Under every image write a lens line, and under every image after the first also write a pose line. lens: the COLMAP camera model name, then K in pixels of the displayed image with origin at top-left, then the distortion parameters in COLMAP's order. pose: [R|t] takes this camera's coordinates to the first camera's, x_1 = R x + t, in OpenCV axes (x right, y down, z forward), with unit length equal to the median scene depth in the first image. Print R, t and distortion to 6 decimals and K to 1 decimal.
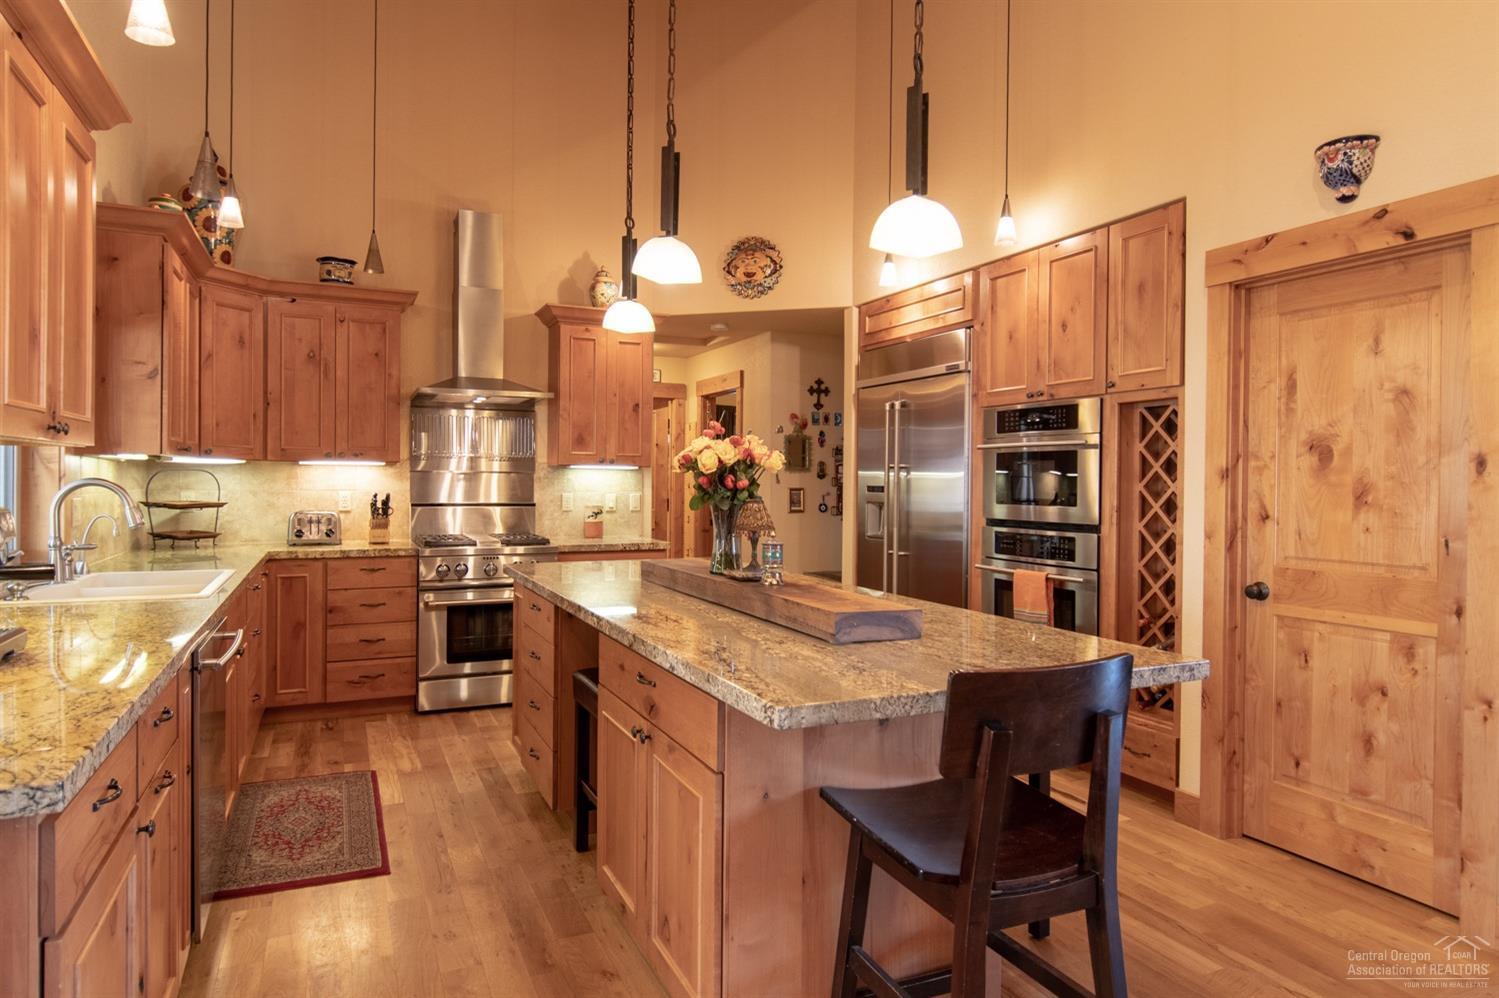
lens RADIAL K [[894.4, 0, 742.7], [0, 894.4, 487.8], [0, 0, 1]] dist [0.002921, -0.000842]
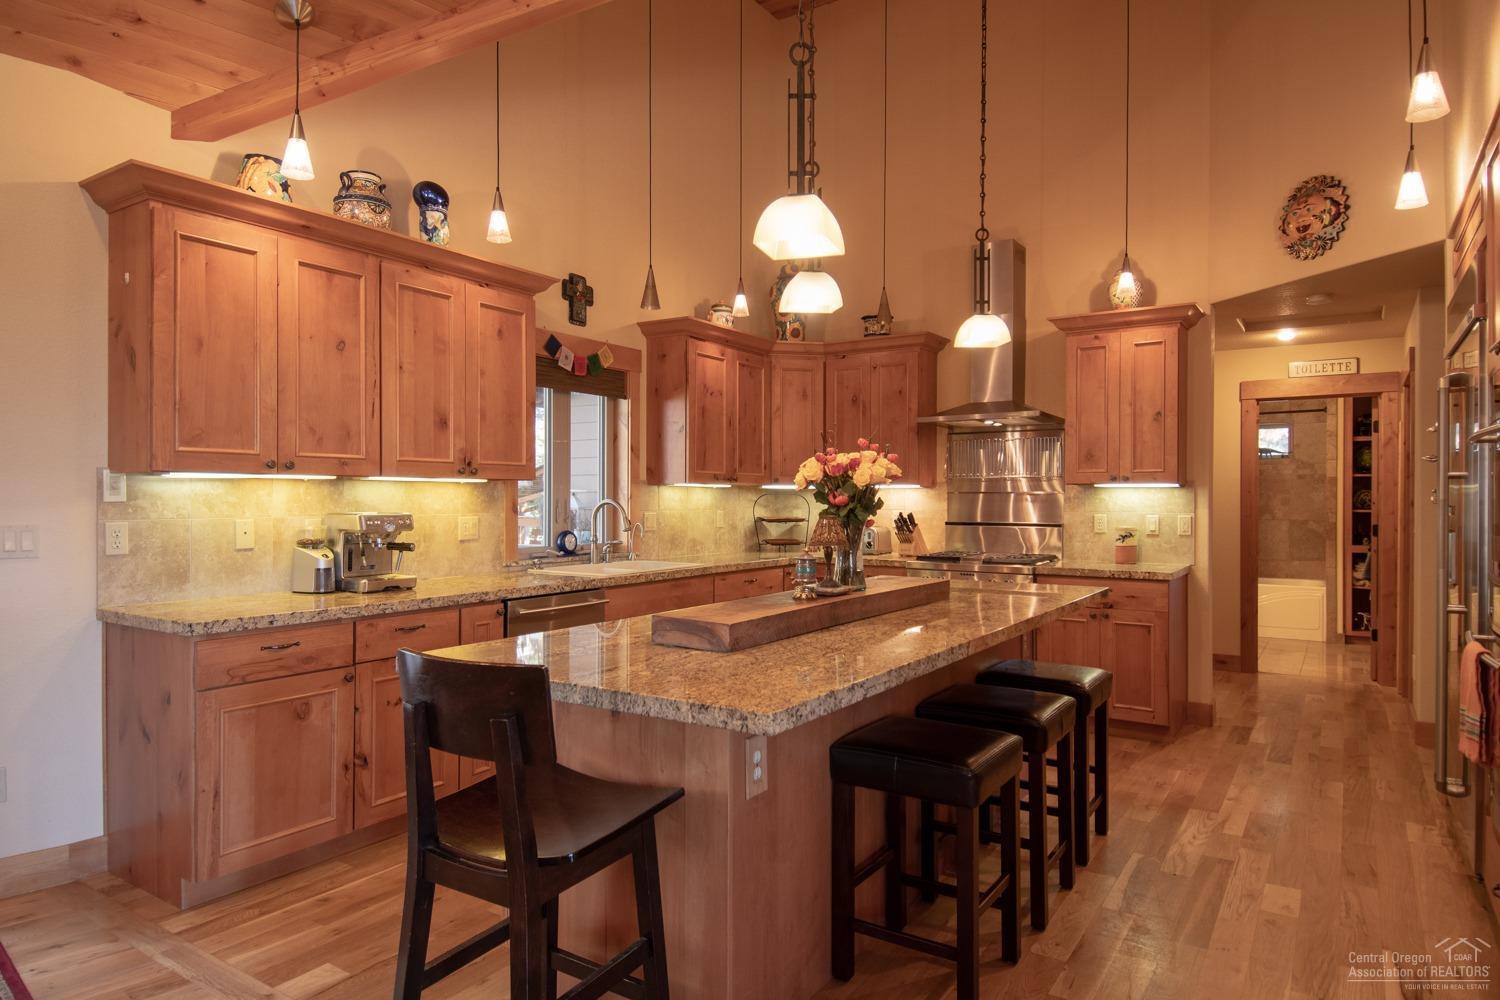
lens RADIAL K [[895.0, 0, 742.0], [0, 895.0, 505.2], [0, 0, 1]] dist [0.002921, -0.000842]
pose [[0.523246, -0.002364, -0.852179, 0.408835], [-0.005277, 0.999968, -0.006014, 0.004376], [0.852165, 0.007644, 0.523217, 0.195062]]
